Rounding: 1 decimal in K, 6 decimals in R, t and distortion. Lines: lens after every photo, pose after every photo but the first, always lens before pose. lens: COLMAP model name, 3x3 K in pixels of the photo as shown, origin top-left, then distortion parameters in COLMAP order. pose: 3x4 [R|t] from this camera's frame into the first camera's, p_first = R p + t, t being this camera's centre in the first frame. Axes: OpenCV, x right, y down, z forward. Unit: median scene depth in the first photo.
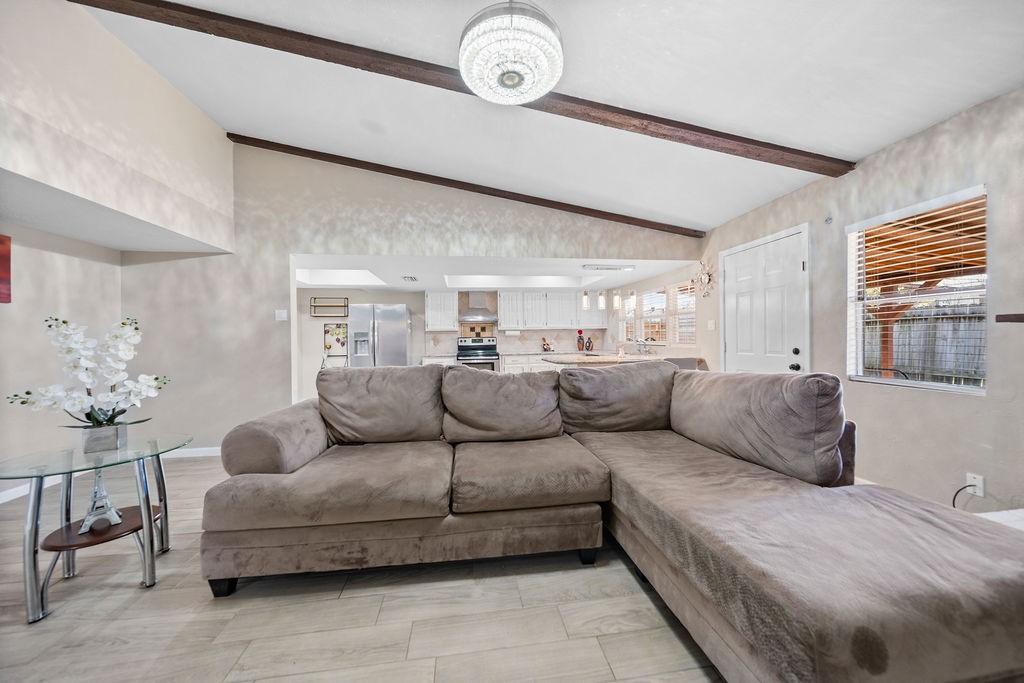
lens RADIAL K [[356.7, 0, 507.3], [0, 356.7, 339.4], [0, 0, 1]] dist [-0.002231, -0.000626]
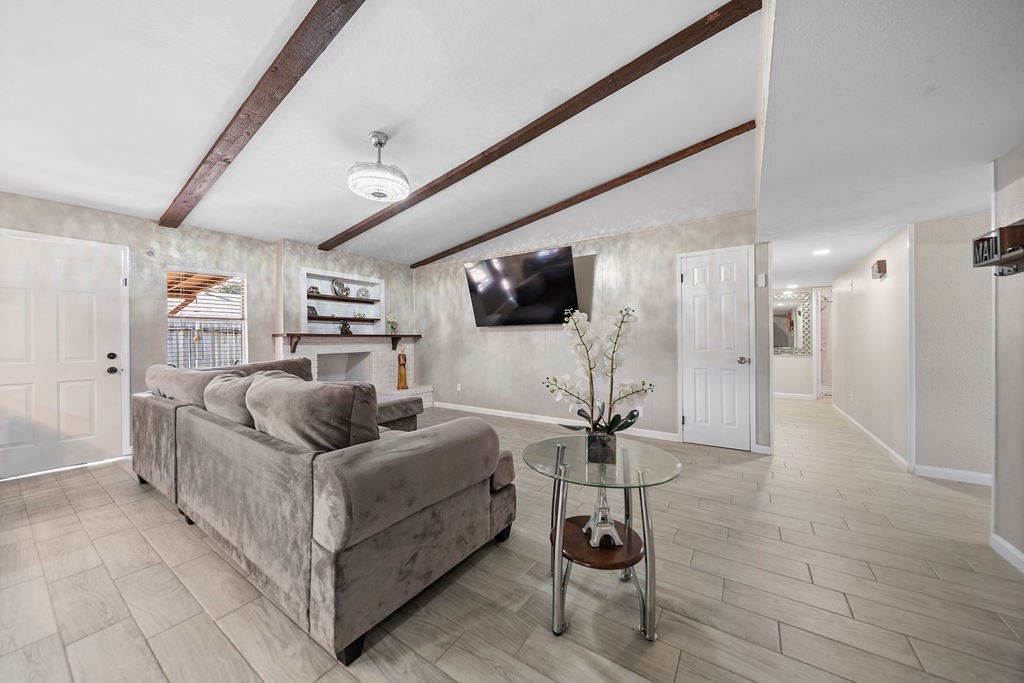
lens RADIAL K [[356.7, 0, 510.6], [0, 356.7, 340.9], [0, 0, 1]] dist [-0.002231, -0.000626]
pose [[-0.753443, 0.010629, 0.657427, -0.701383], [0.014489, 0.999895, 0.000439, 0.003741], [-0.657353, 0.009857, -0.753518, 0.817775]]
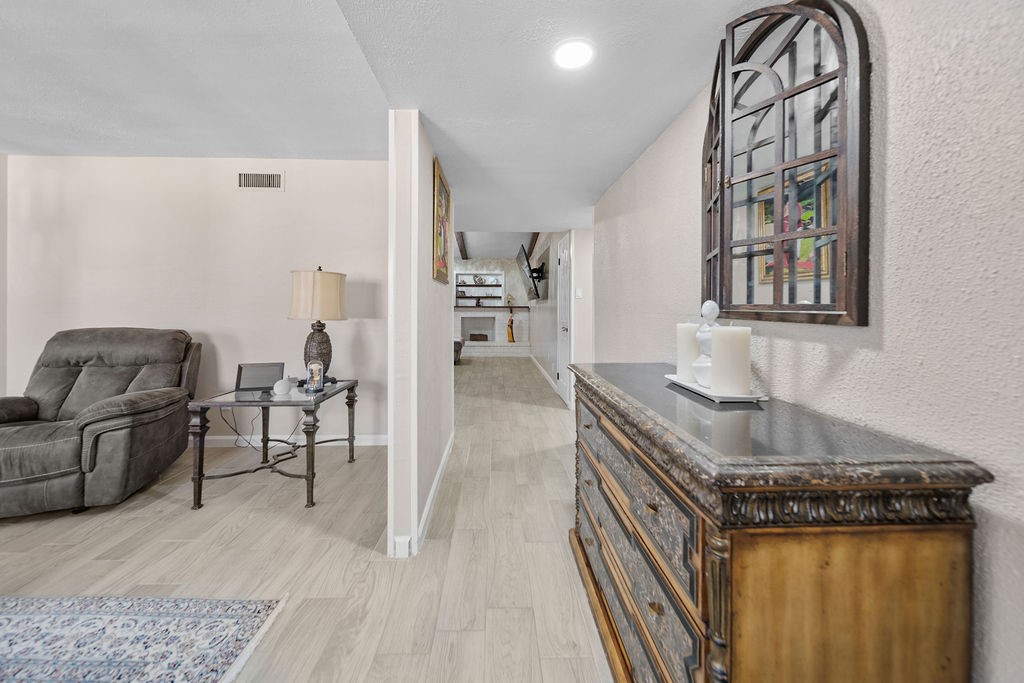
lens RADIAL K [[356.7, 0, 514.8], [0, 356.7, 306.5], [0, 0, 1]] dist [-0.002231, -0.000626]
pose [[0.081597, 0.014307, 0.996563, -1.662682], [-0.002521, 0.999897, -0.014149, 0.005554], [-0.996662, -0.001358, 0.081624, -0.235026]]
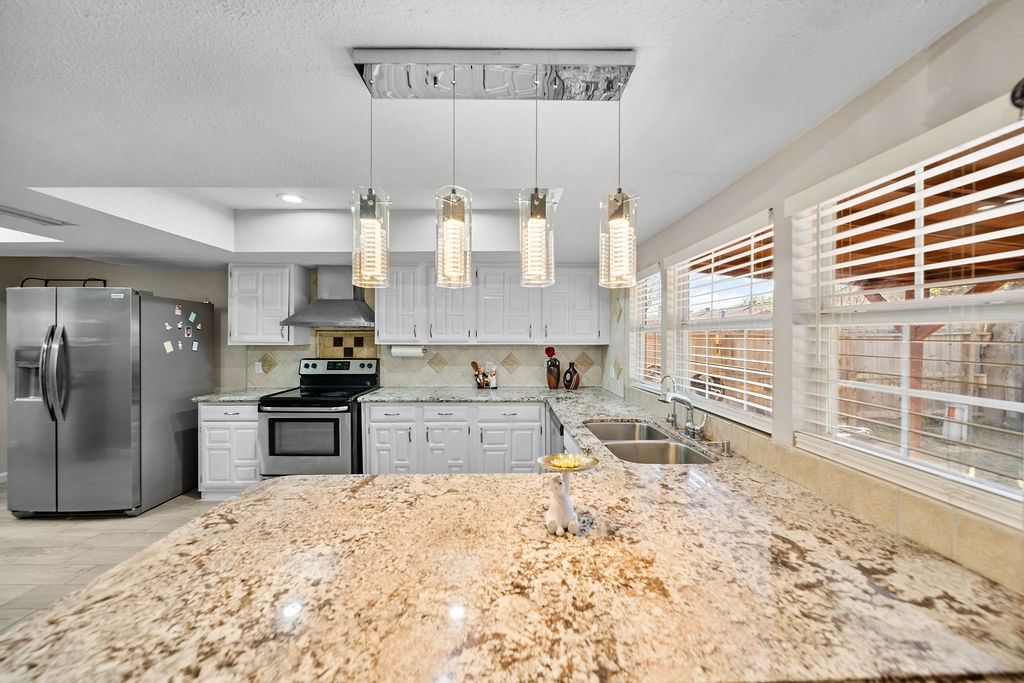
lens RADIAL K [[356.7, 0, 512.5], [0, 356.7, 341.7], [0, 0, 1]] dist [-0.002231, -0.000626]
pose [[0.993157, 0.016324, -0.115637, 0.383327], [-0.015596, 0.999852, 0.007198, -0.065860], [0.115737, -0.005345, 0.993265, 0.952833]]
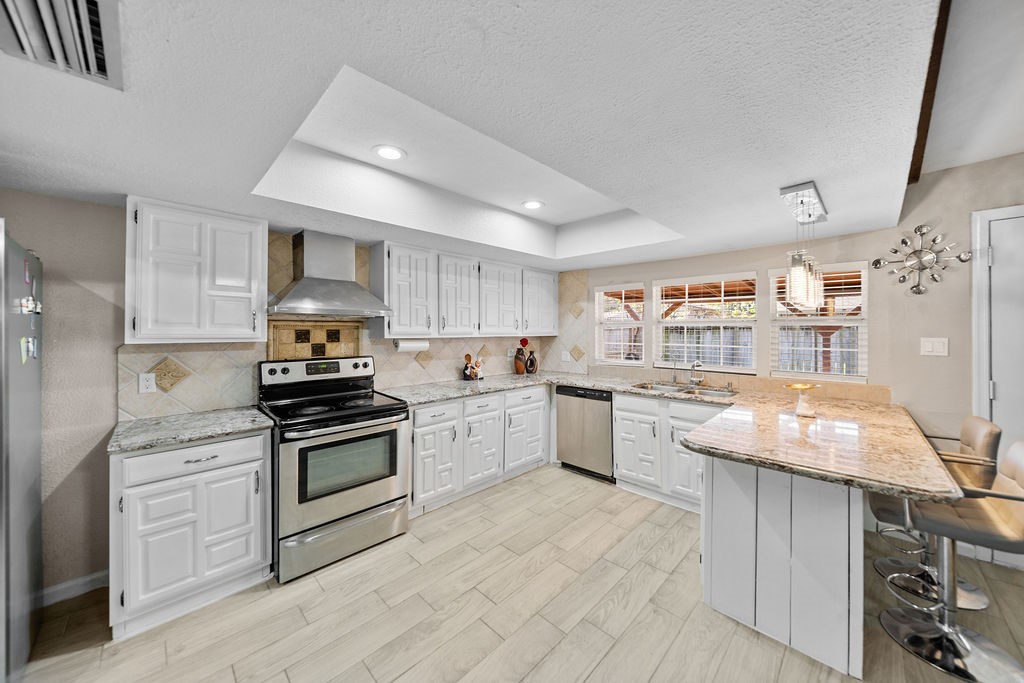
lens RADIAL K [[356.7, 0, 515.4], [0, 356.7, 331.9], [0, 0, 1]] dist [-0.002231, -0.000626]
pose [[0.785277, 0.012417, 0.619019, -0.280679], [-0.007768, 0.999918, -0.010203, -0.056187], [-0.619095, 0.003204, 0.785309, 1.044191]]
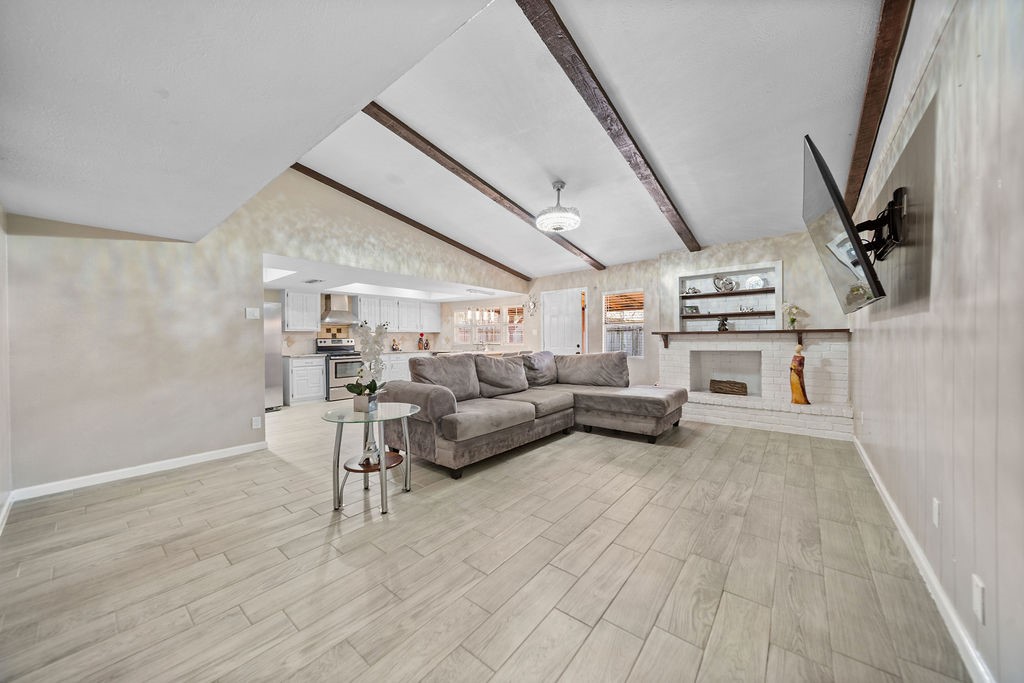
lens RADIAL K [[356.7, 0, 512.6], [0, 356.7, 340.1], [0, 0, 1]] dist [-0.002231, -0.000626]
pose [[0.723405, 0.005567, 0.690401, -0.776434], [-0.000508, 0.999972, -0.007531, 0.012869], [-0.690423, 0.005098, 0.723387, -0.210723]]
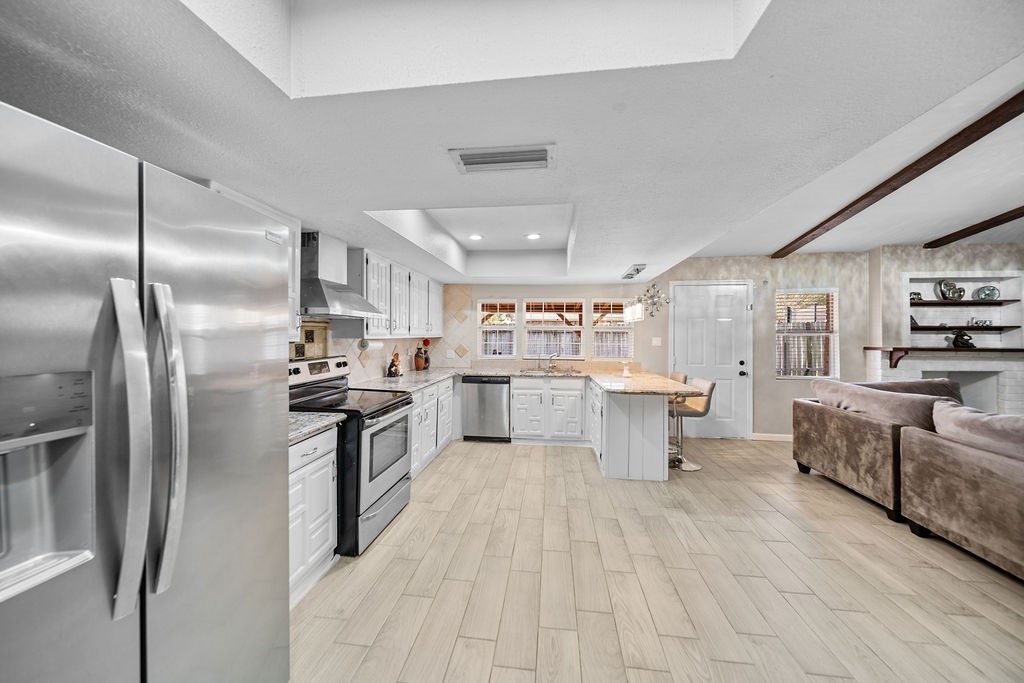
lens RADIAL K [[356.7, 0, 507.8], [0, 356.7, 334.2], [0, 0, 1]] dist [-0.002231, -0.000626]
pose [[0.250313, 0.015890, 0.968035, -0.716089], [-0.005140, 0.999873, -0.015084, -0.047834], [-0.968151, -0.001200, 0.250363, 1.271235]]
